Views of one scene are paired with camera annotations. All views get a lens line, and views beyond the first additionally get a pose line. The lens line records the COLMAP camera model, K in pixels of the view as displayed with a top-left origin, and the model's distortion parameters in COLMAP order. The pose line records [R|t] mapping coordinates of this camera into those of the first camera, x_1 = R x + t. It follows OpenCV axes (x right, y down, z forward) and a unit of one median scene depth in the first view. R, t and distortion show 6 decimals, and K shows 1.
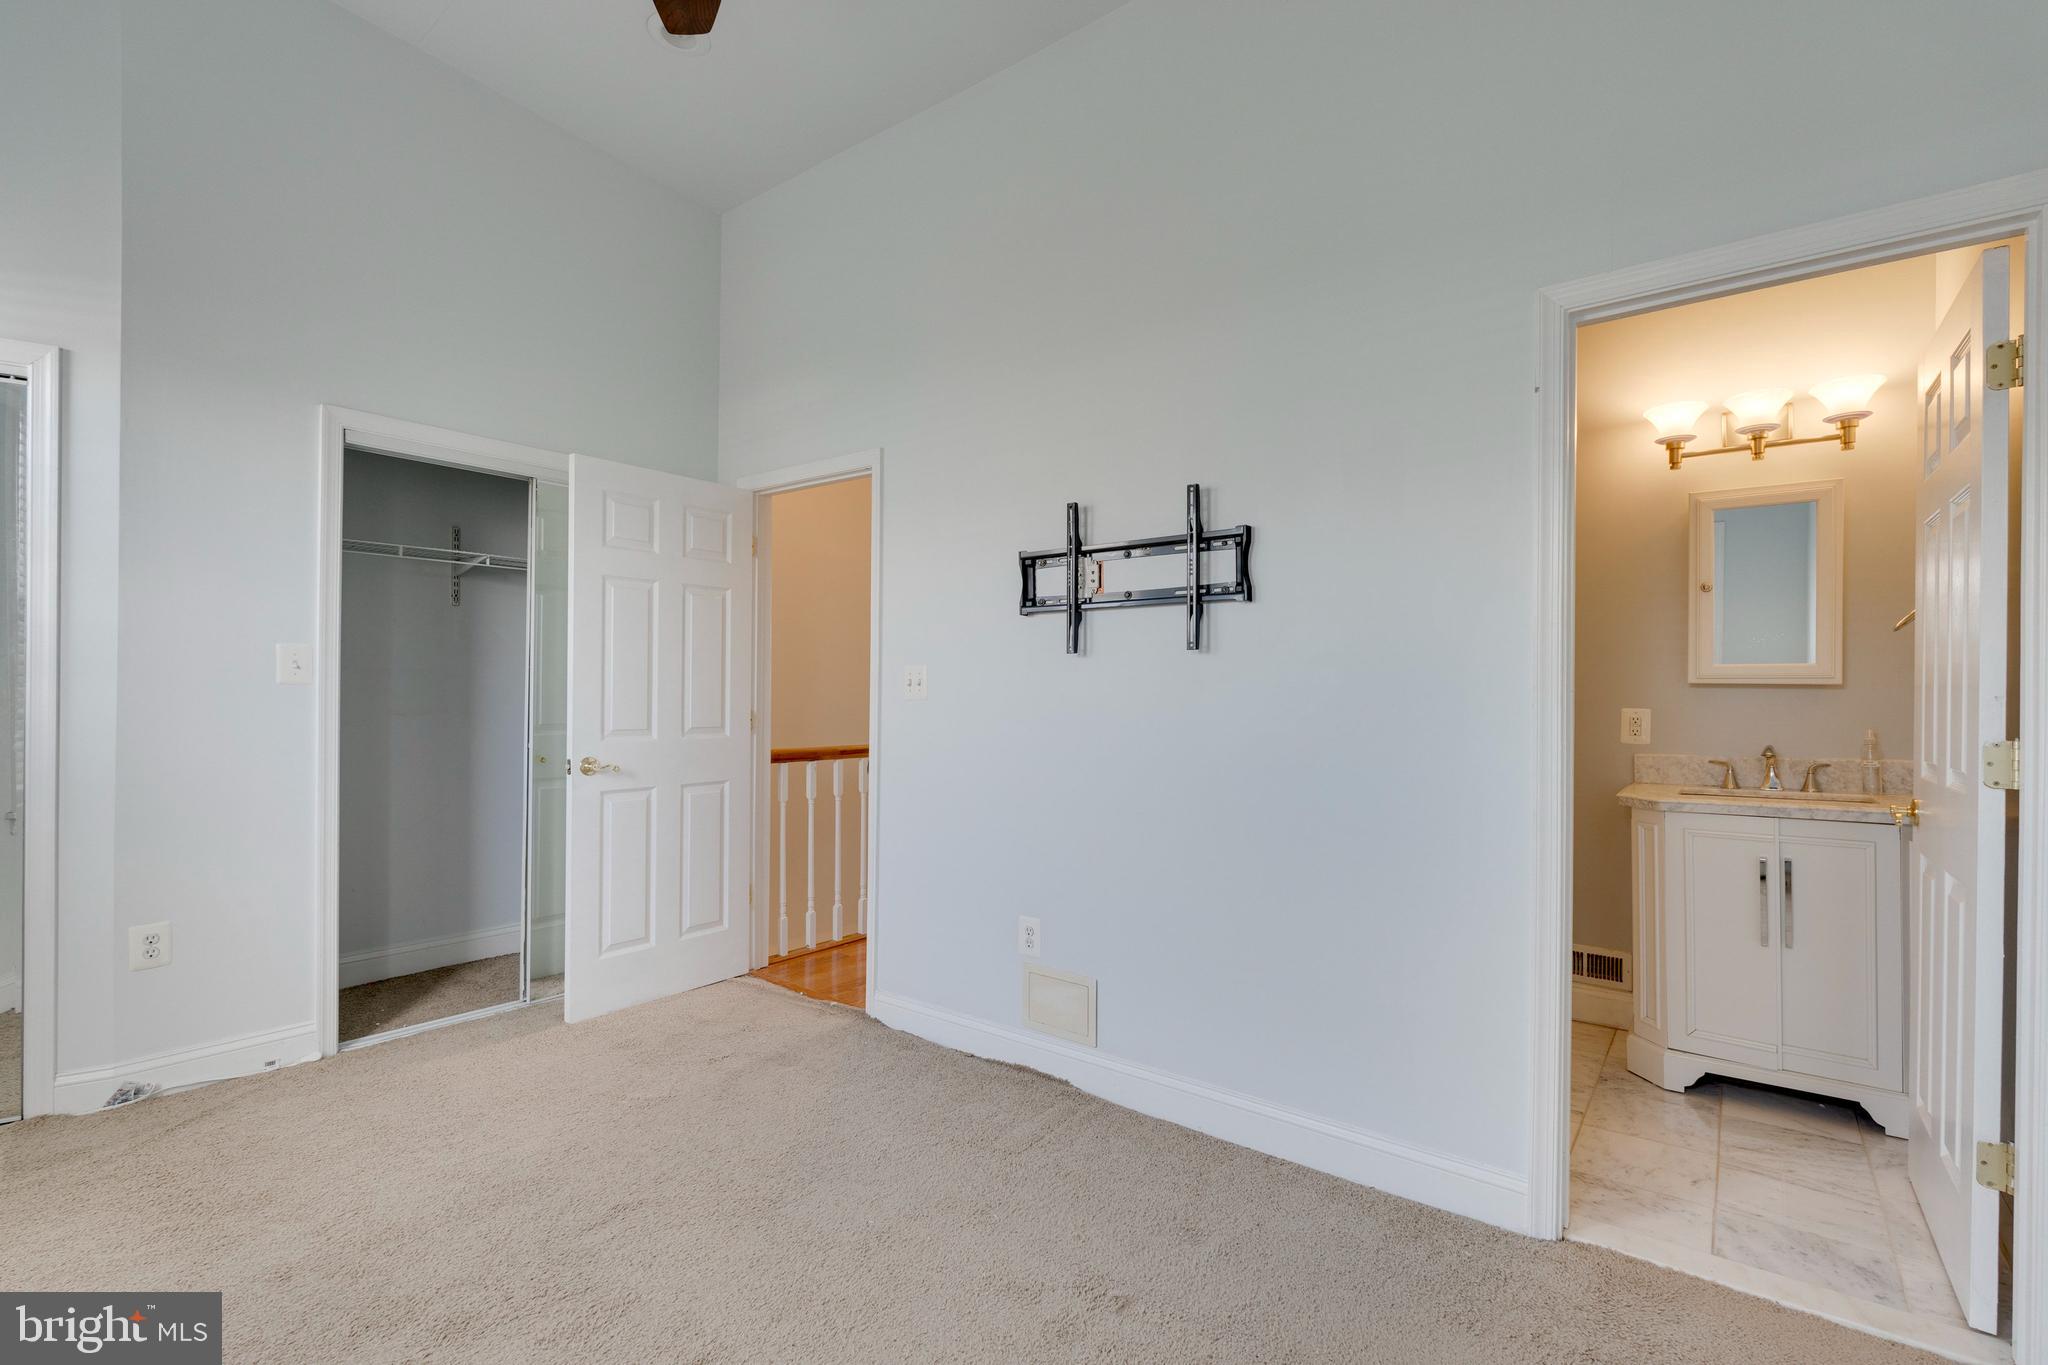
lens RADIAL K [[920.6, 0, 1023.0], [0, 920.6, 684.1], [0, 0, 1]] dist [-0.002472, 0.000442]
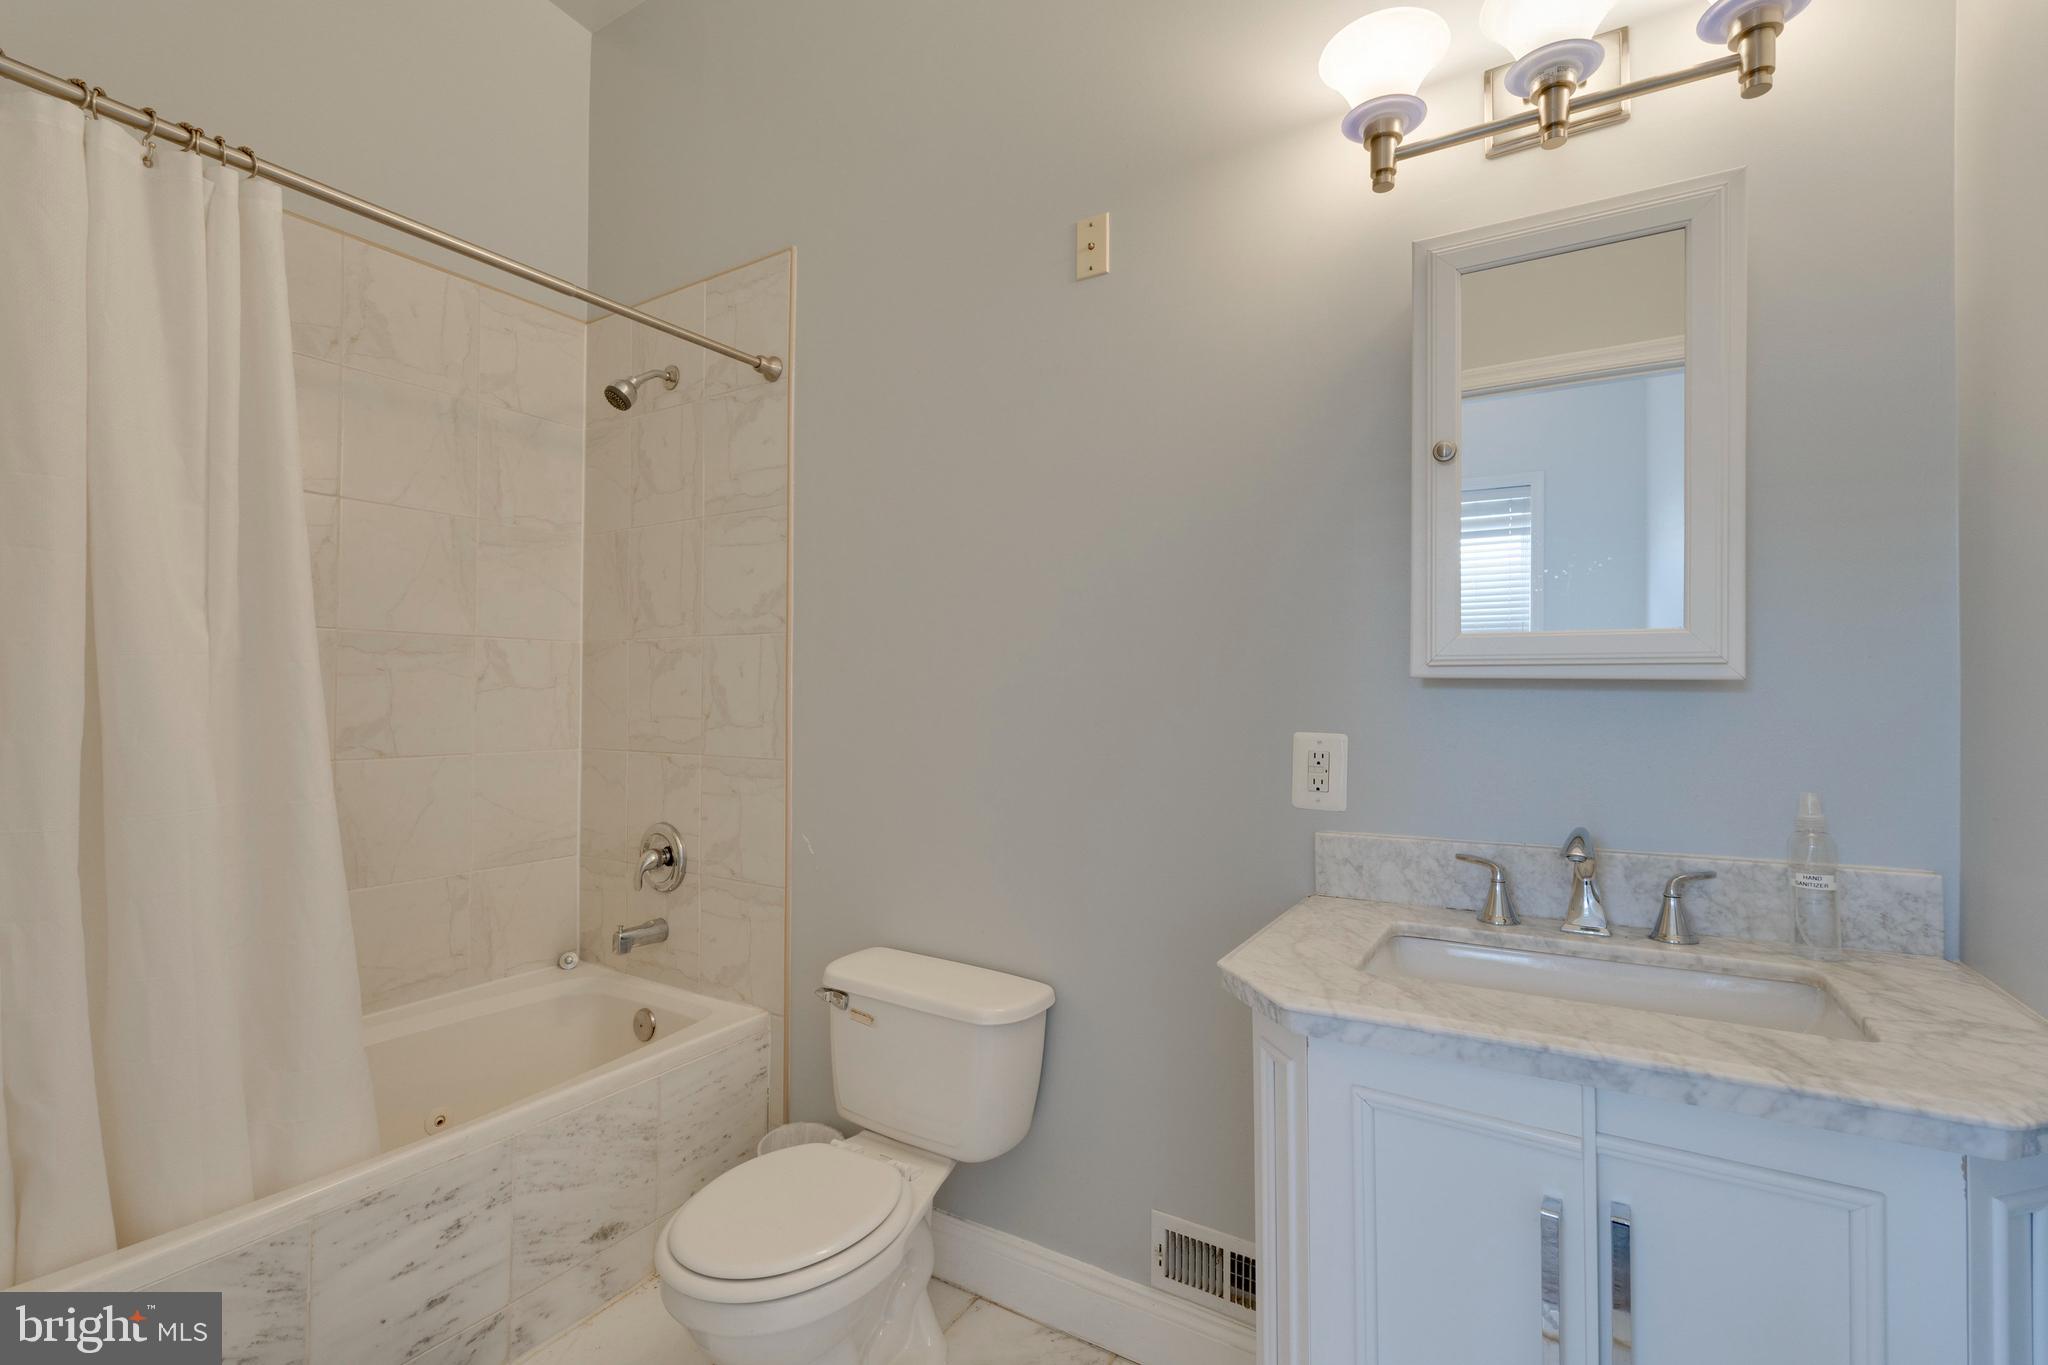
lens RADIAL K [[920.6, 0, 1024.9], [0, 920.6, 681.7], [0, 0, 1]] dist [-0.002472, 0.000442]
pose [[0.993239, -0.001393, 0.116076, 0.513099], [0.001447, 0.999999, -0.000381, 0.000866], [-0.116076, 0.000546, 0.993240, 0.614796]]
